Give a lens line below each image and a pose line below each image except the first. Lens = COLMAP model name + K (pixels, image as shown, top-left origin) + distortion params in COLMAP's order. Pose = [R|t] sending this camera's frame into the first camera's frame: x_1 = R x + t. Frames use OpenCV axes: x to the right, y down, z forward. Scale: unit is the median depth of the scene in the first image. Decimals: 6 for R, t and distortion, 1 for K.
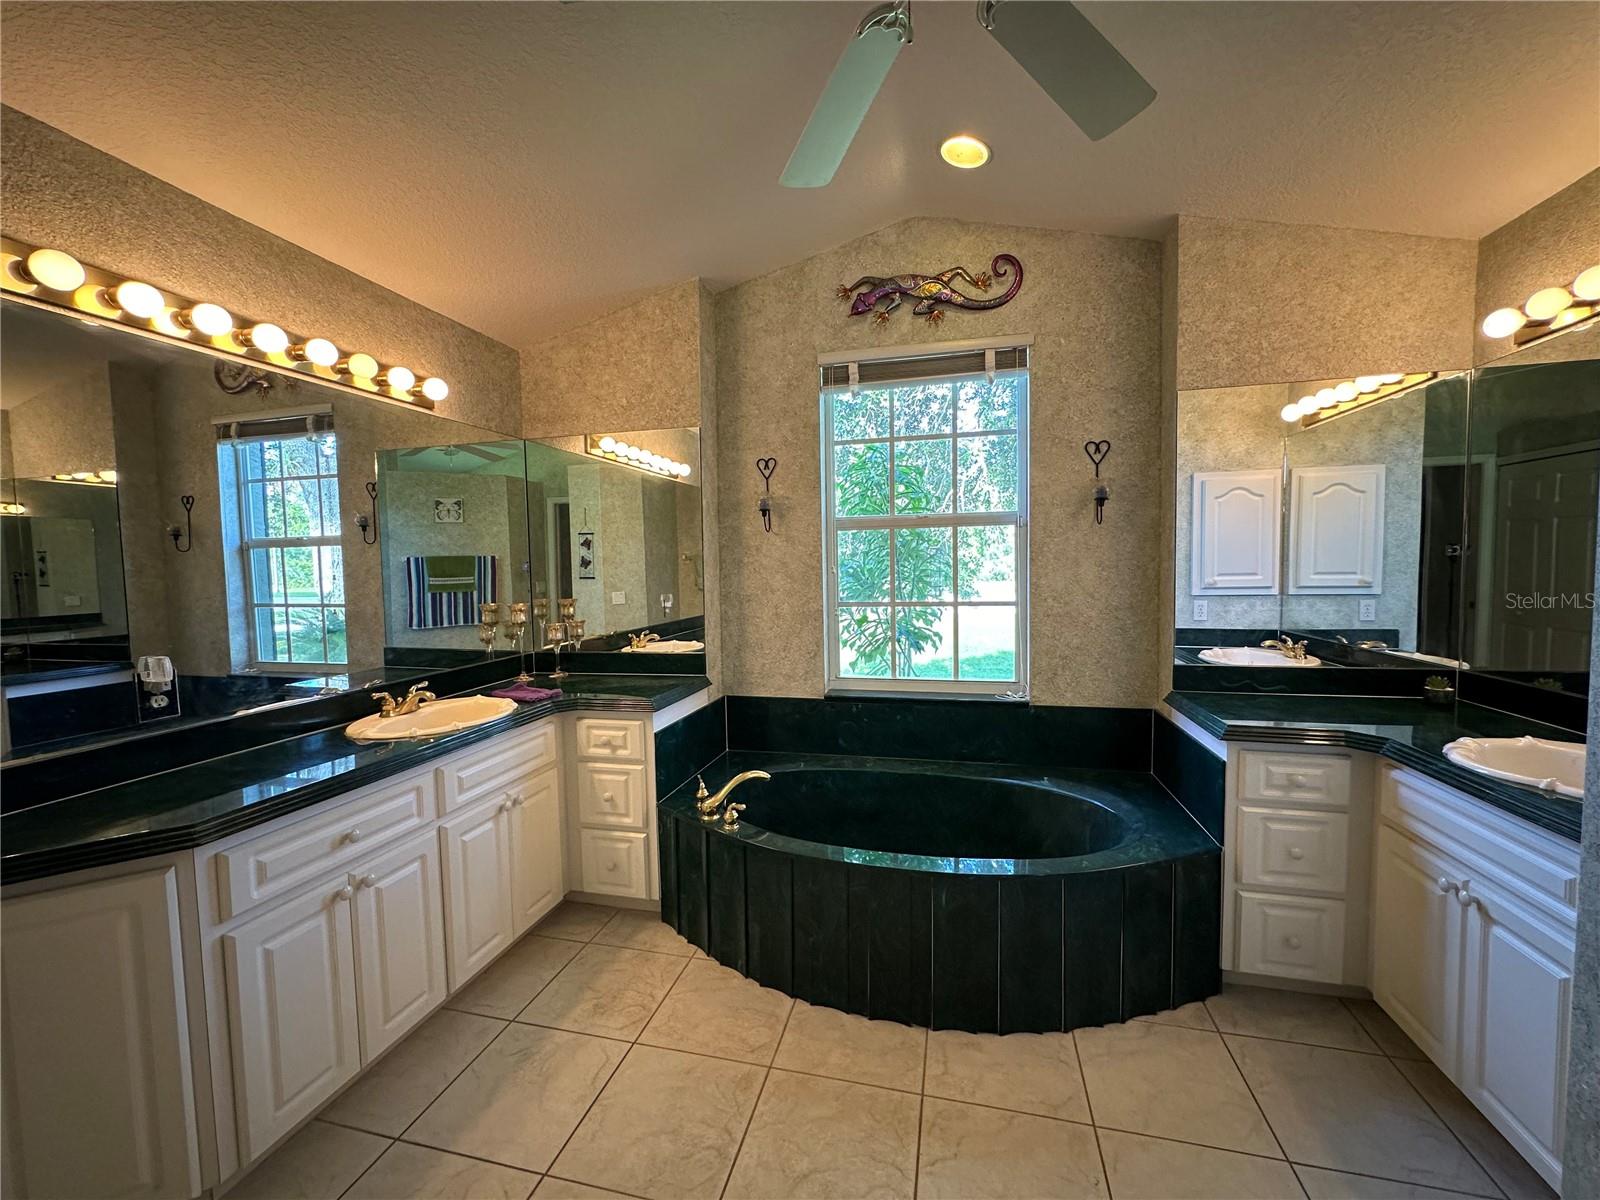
lens RADIAL K [[638.9, 0, 804.8], [0, 638.9, 602.1], [0, 0, 1]] dist [-0.001998, 0.000443]
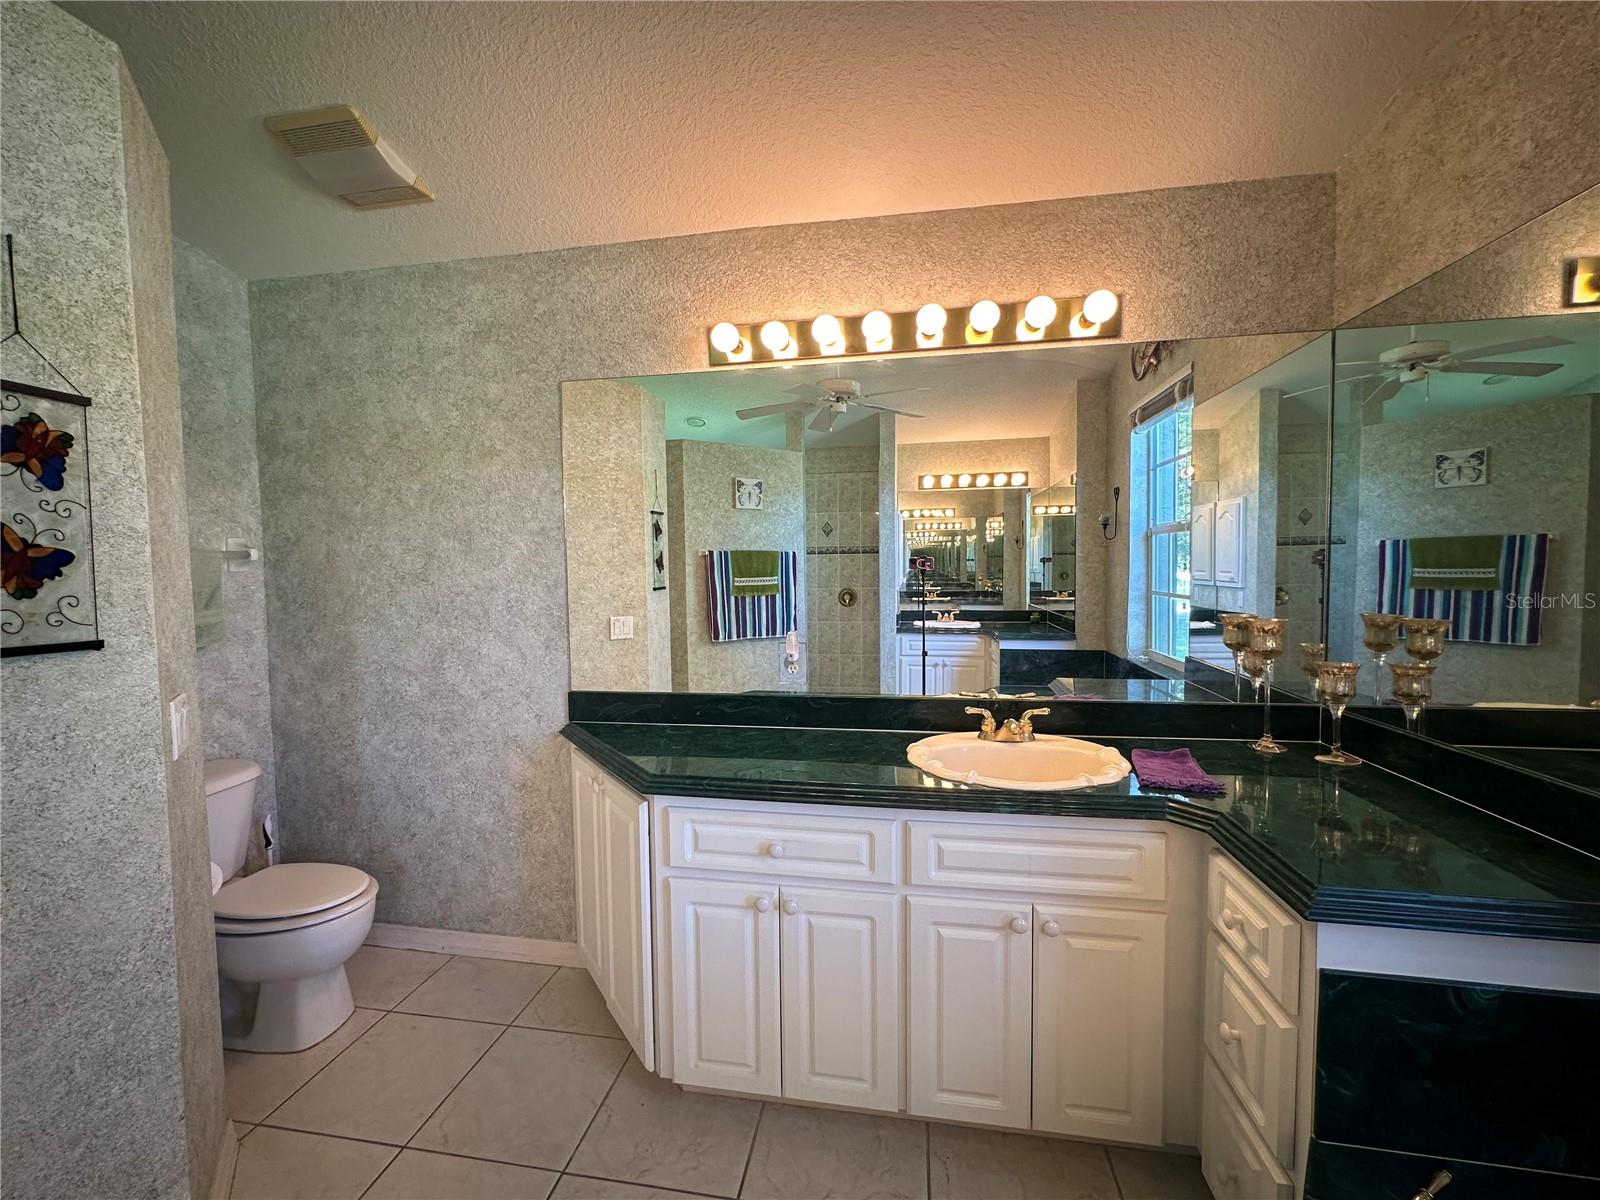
lens RADIAL K [[638.9, 0, 803.7], [0, 638.9, 602.2], [0, 0, 1]] dist [-0.001998, 0.000443]
pose [[0.085199, 0.076012, -0.993460, 0.093670], [-0.049751, 0.996166, 0.071952, -0.031149], [0.995121, 0.043295, 0.088654, 0.472477]]
